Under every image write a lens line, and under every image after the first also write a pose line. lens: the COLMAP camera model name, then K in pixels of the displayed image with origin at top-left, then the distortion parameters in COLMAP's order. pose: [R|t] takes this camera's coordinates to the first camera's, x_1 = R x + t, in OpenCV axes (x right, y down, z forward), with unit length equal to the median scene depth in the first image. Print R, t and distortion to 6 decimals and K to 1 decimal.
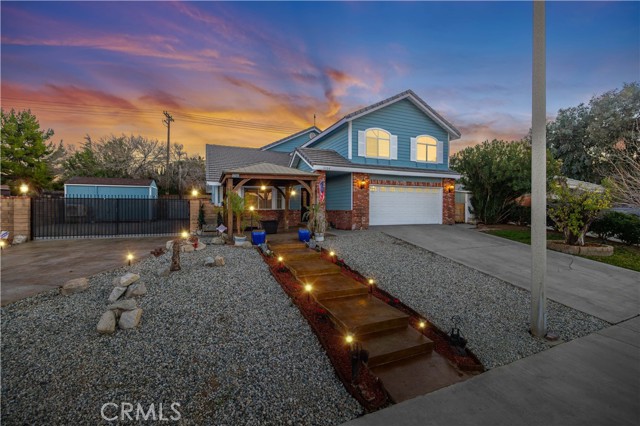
lens RADIAL K [[267.5, 0, 320.0], [0, 267.5, 213.0], [0, 0, 1]] dist [-0.002879, -0.000224]
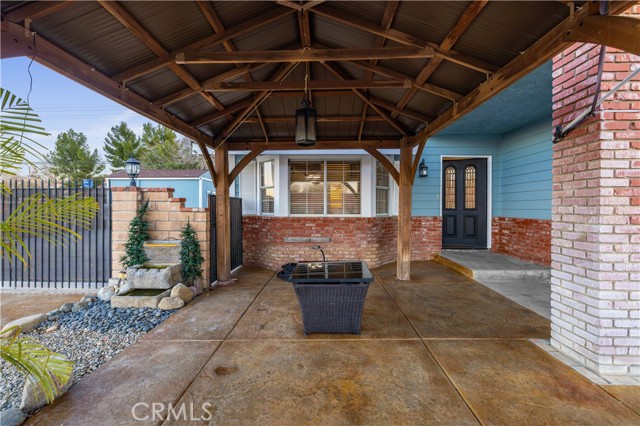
lens RADIAL K [[282.7, 0, 320.0], [0, 282.7, 213.0], [0, 0, 1]] dist [-0.000174, -0.000208]
pose [[0.911430, 0.009740, -0.411339, -0.079245], [-0.008791, 0.999953, 0.004199, -0.020595], [0.411361, -0.000211, 0.911473, 0.676476]]
